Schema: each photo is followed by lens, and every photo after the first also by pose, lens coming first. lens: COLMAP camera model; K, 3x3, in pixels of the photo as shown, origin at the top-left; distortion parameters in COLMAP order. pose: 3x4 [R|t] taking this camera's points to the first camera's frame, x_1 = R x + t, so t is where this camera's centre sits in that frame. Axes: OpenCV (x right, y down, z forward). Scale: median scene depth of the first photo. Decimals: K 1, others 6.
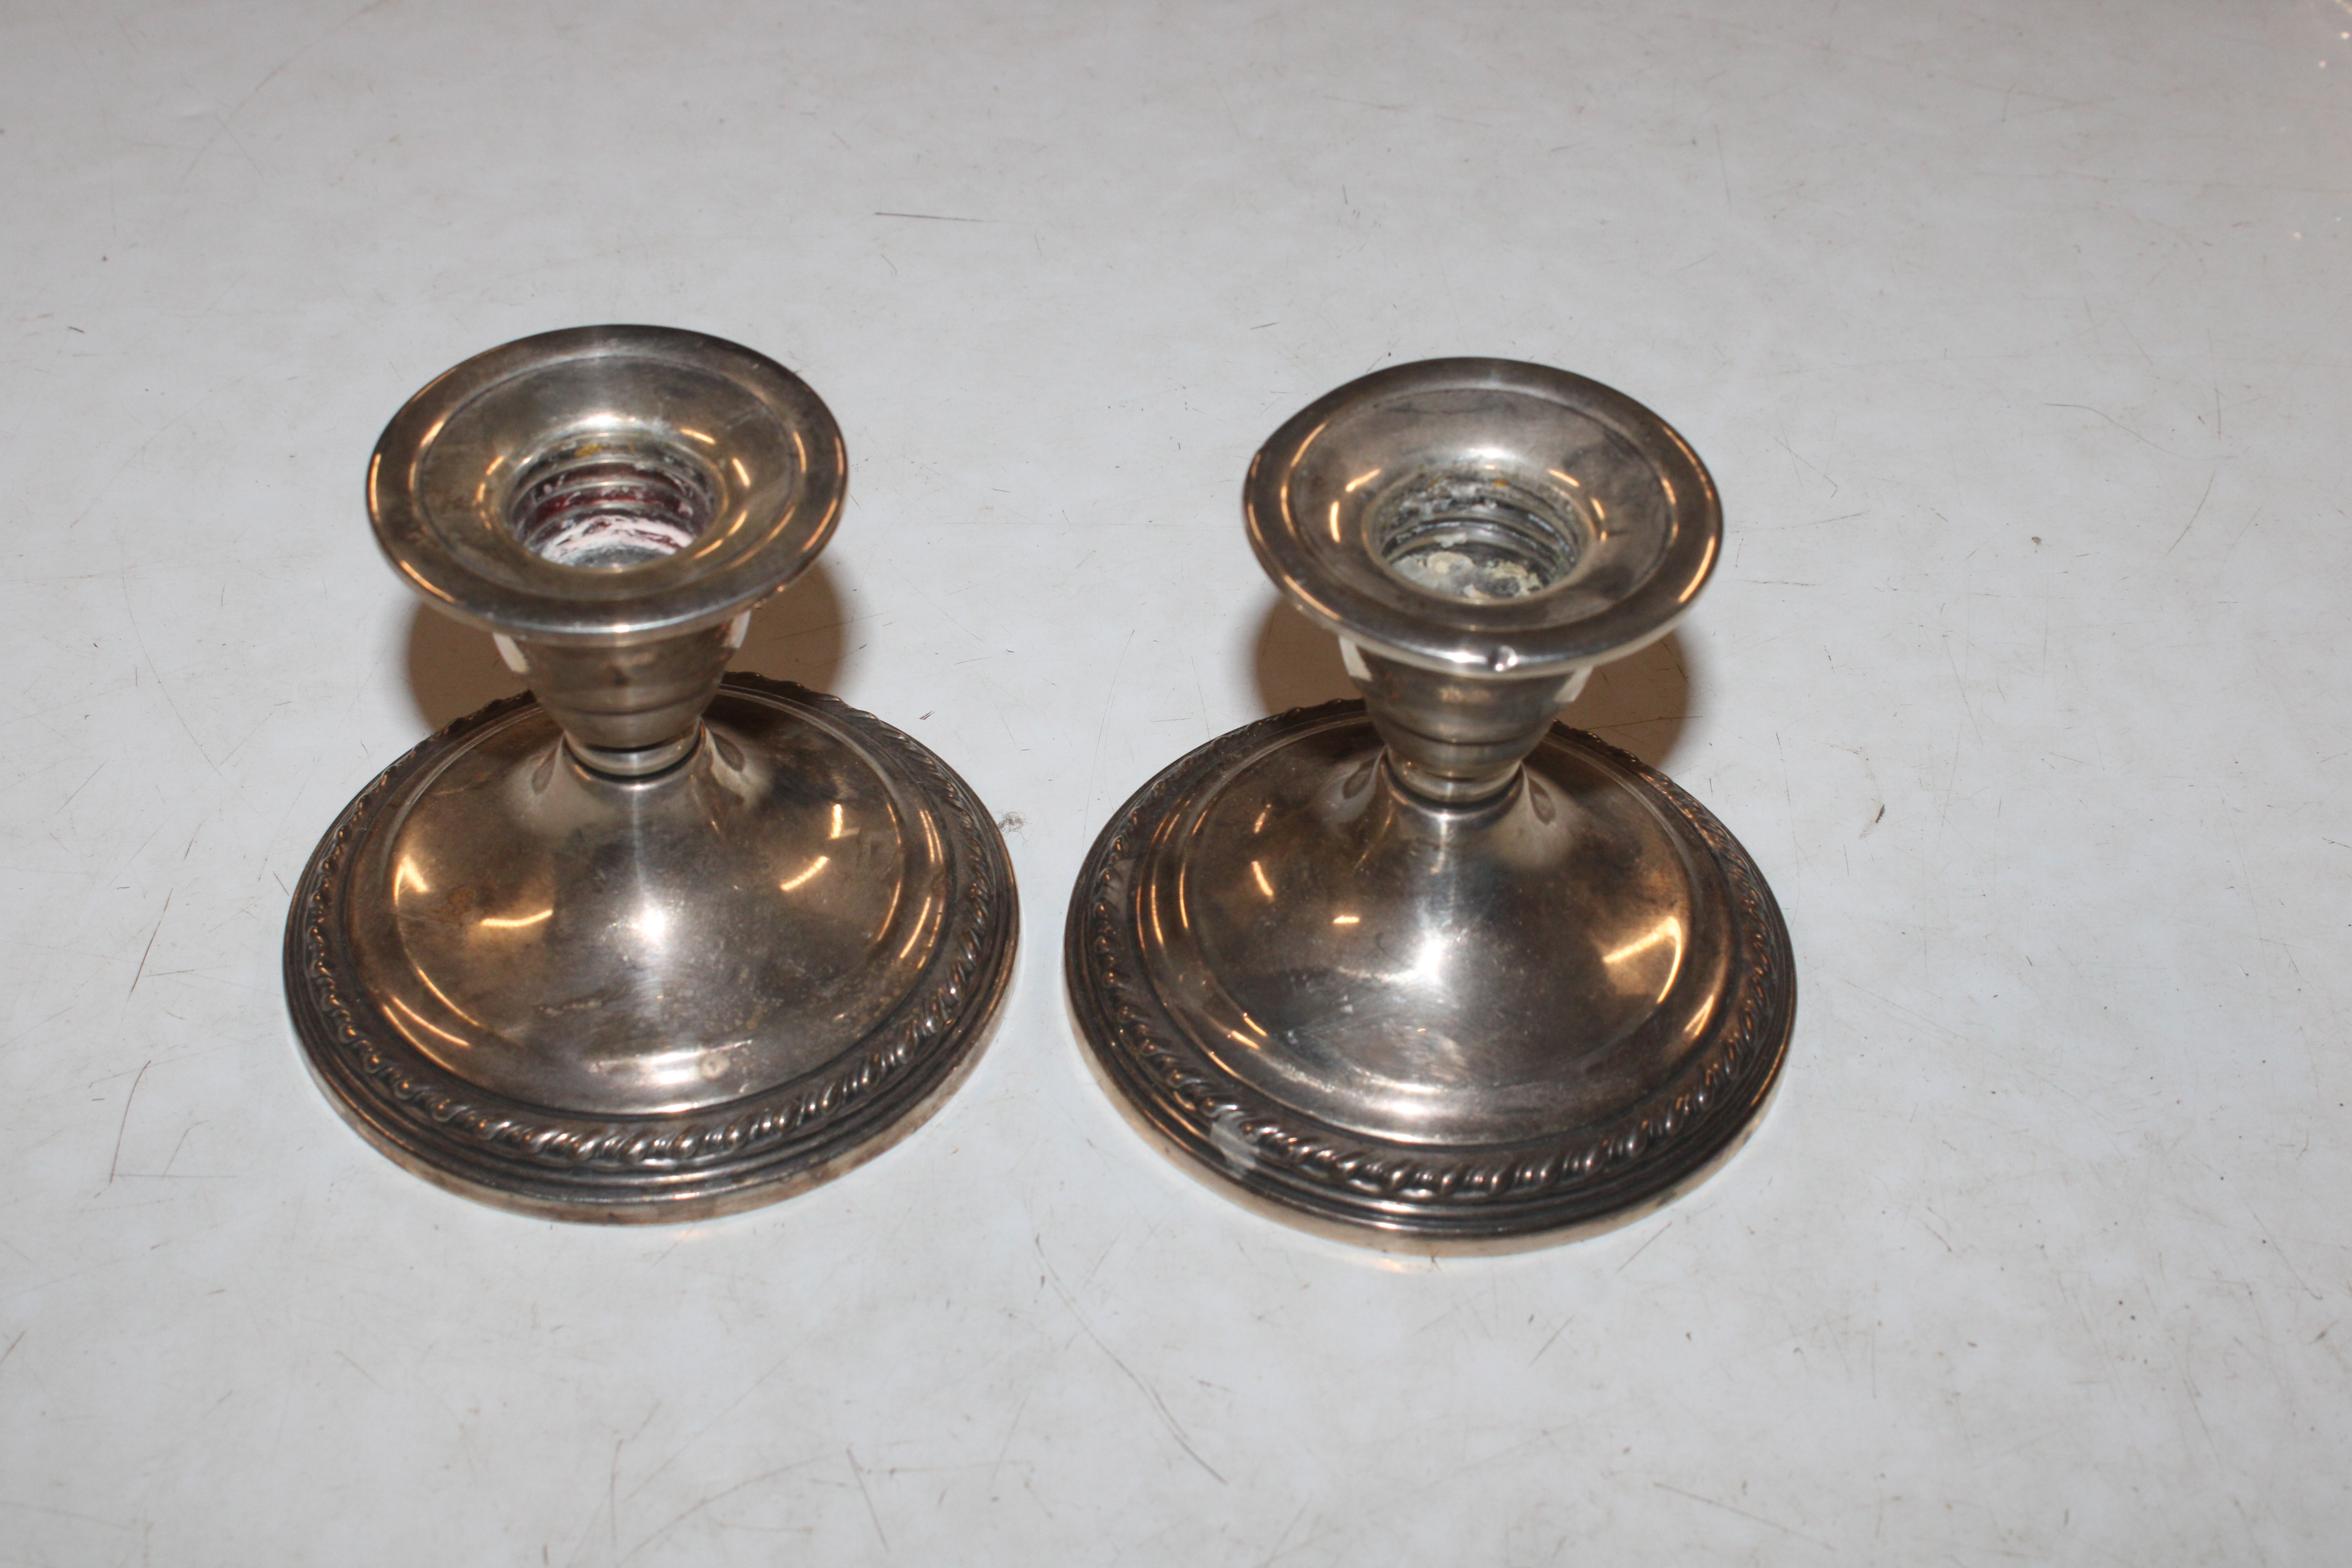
lens RADIAL K [[3230.8, 0, 1173.1], [0, 3230.8, 779.1], [0, 0, 1]] dist [-0.047277, 0.000000]
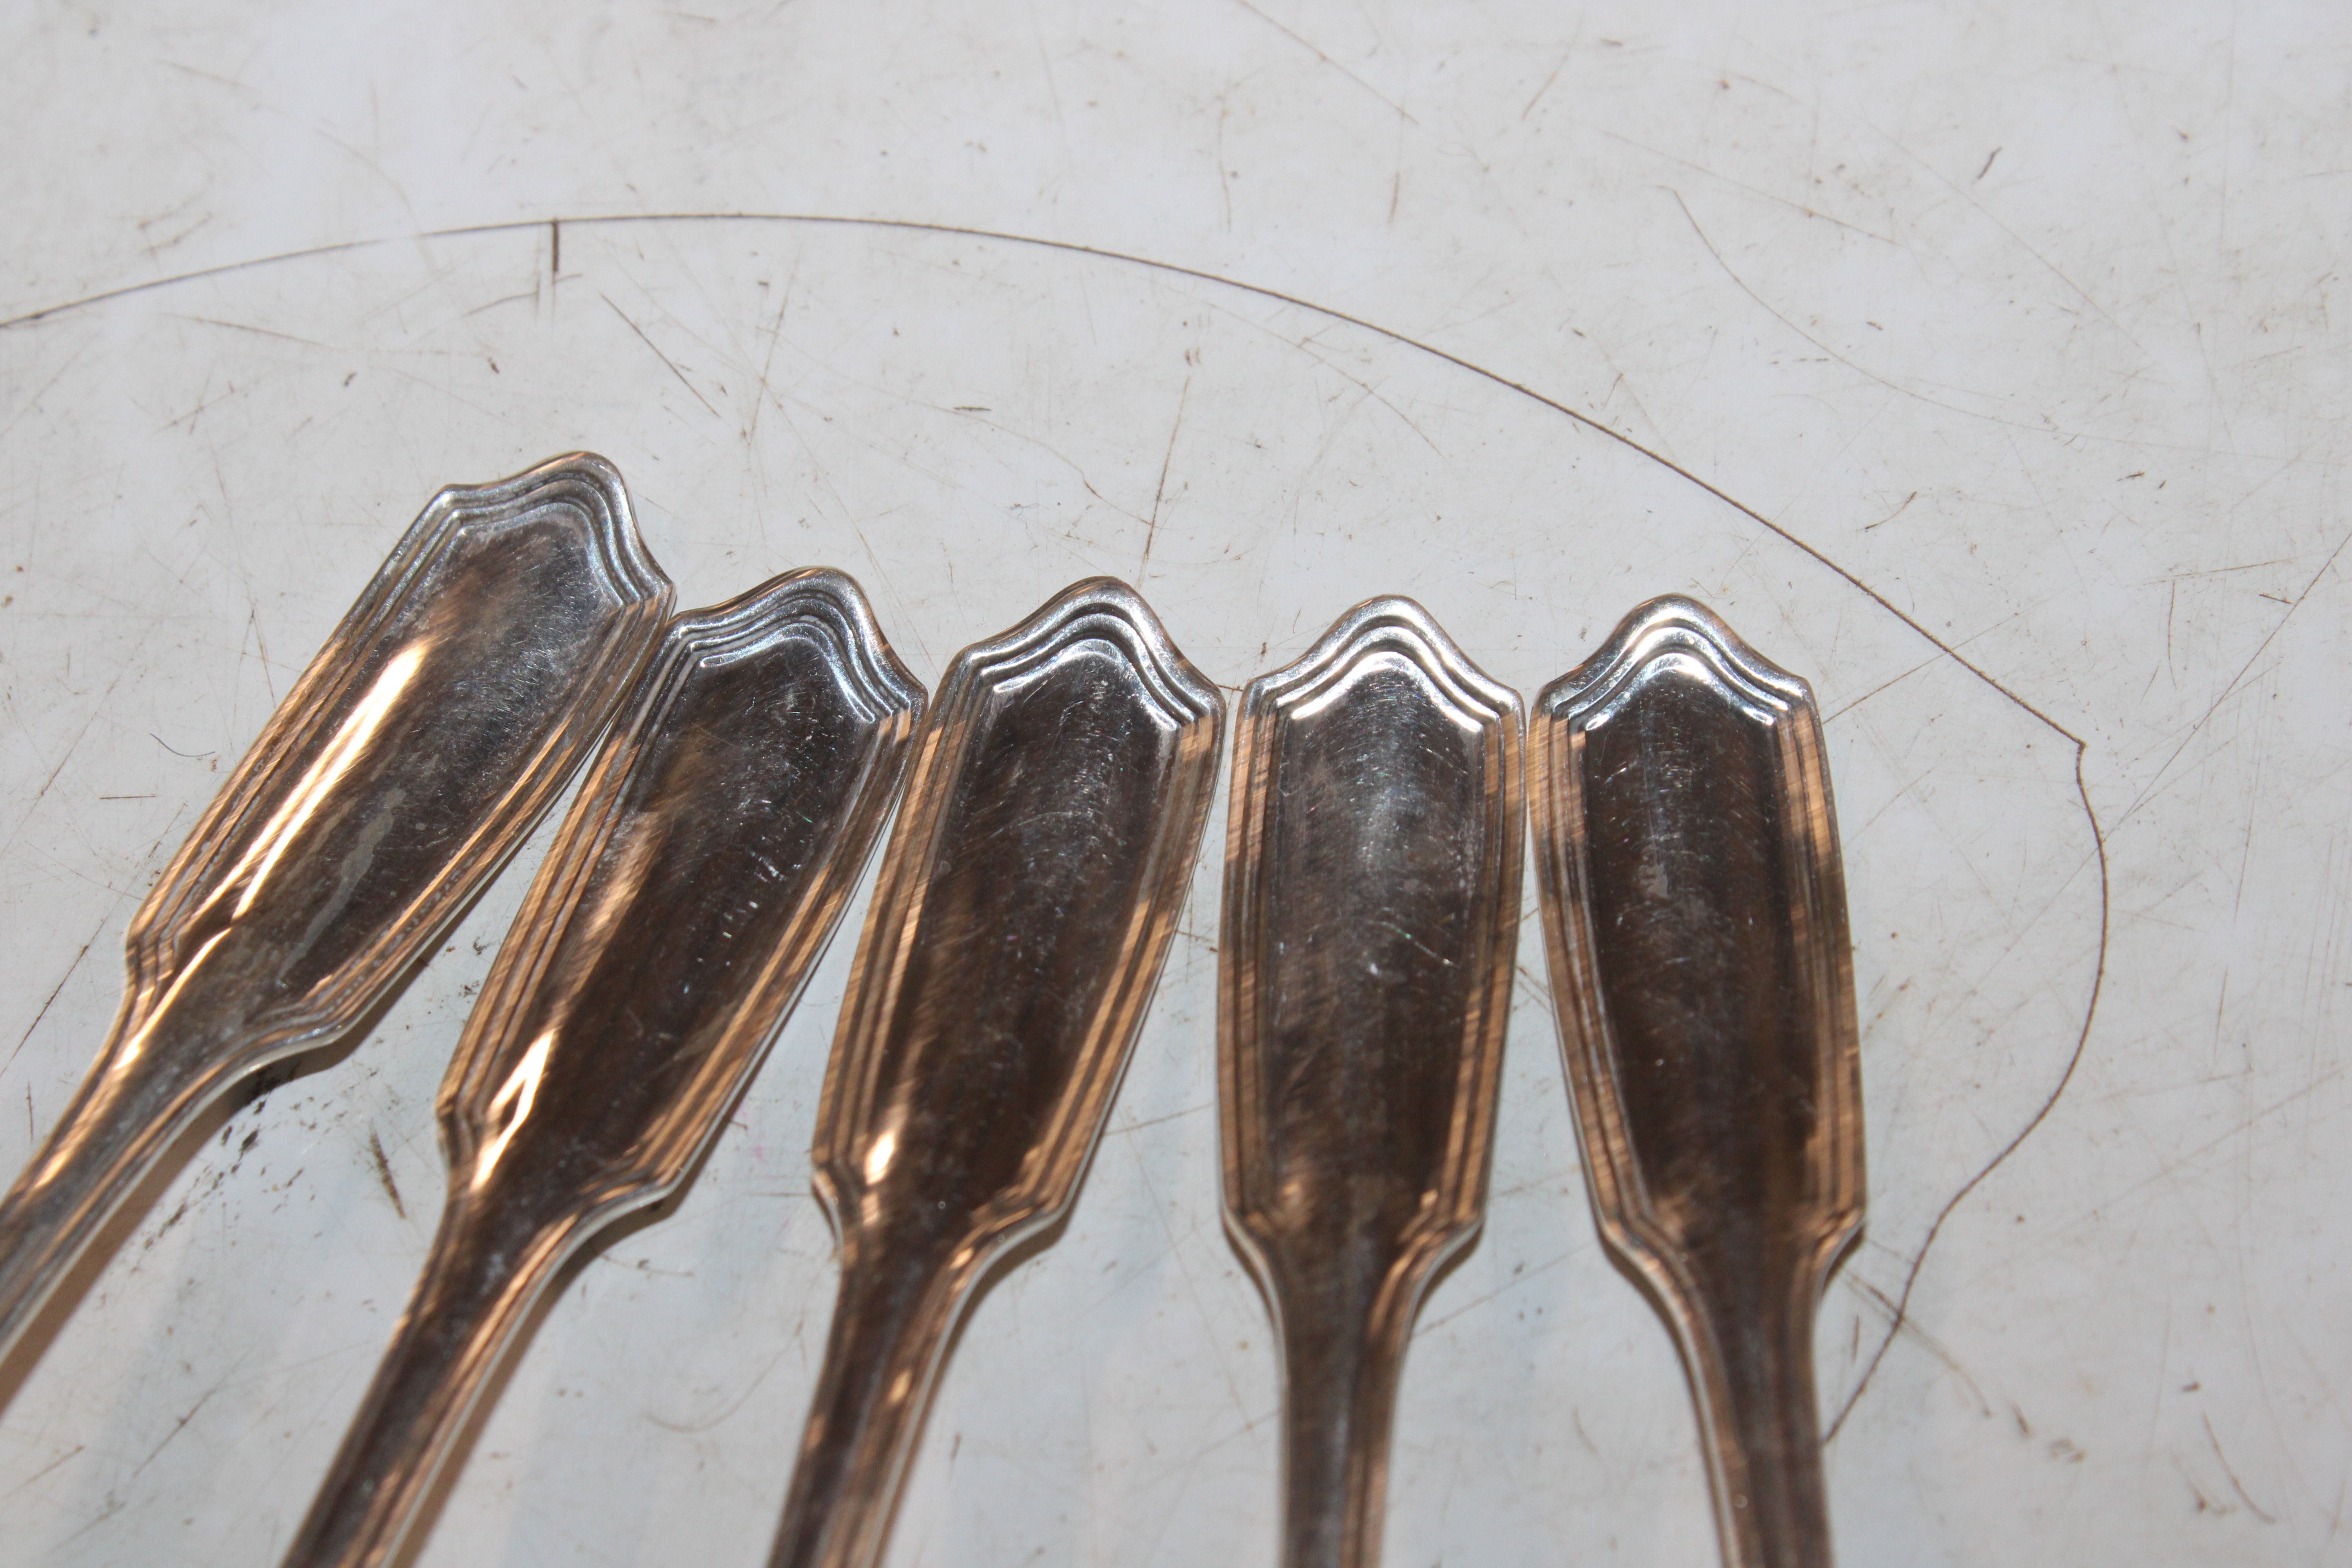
lens RADIAL K [[5266.7, 0, 1166.1], [0, 5266.7, 773.7], [0, 0, 1]] dist [0.051677, 0.000000]
pose [[0.962208, 0.215547, -0.166418, 0.289469], [-0.149444, 0.928845, 0.338988, 0.079978], [0.227644, -0.301307, 0.925955, 0.288772]]
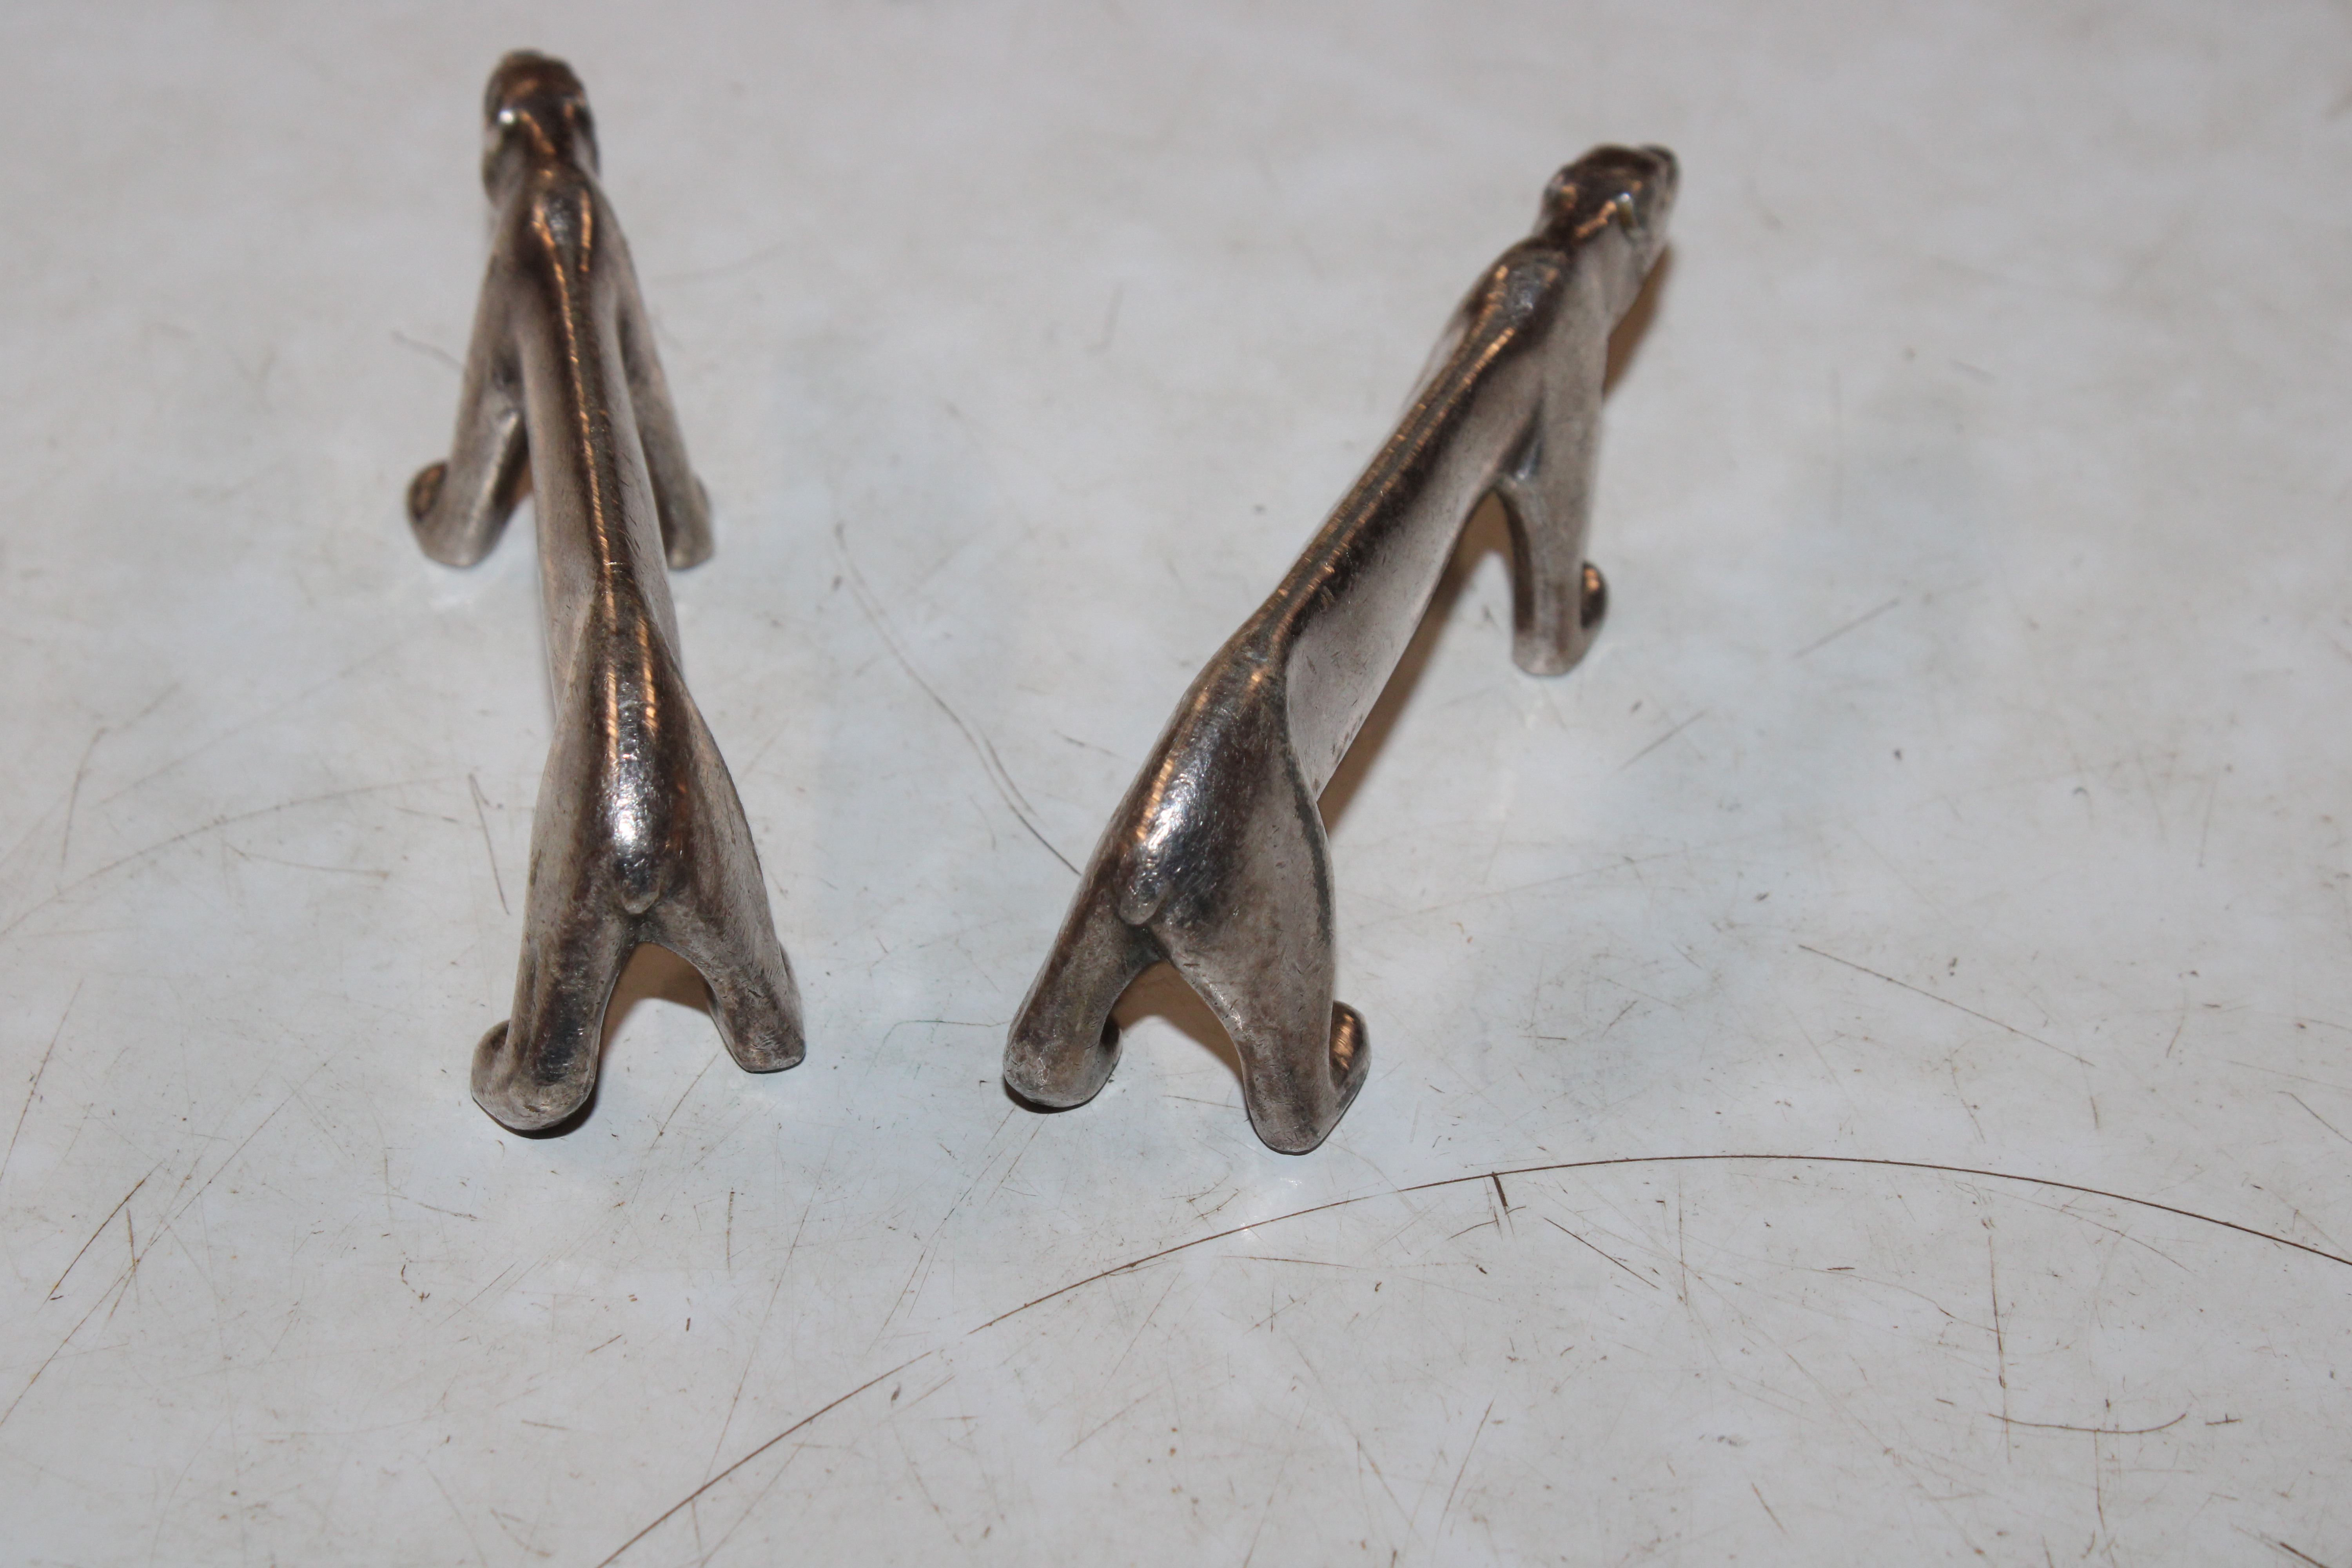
lens RADIAL K [[5266.7, 0, 1185.8], [0, 5266.7, 793.0], [0, 0, 1]] dist [0.051677, 0.000000]
pose [[0.993450, 0.082649, -0.078905, 0.105384], [-0.085189, 0.995931, -0.029387, 0.216856], [0.076155, 0.035916, 0.996449, 0.020399]]
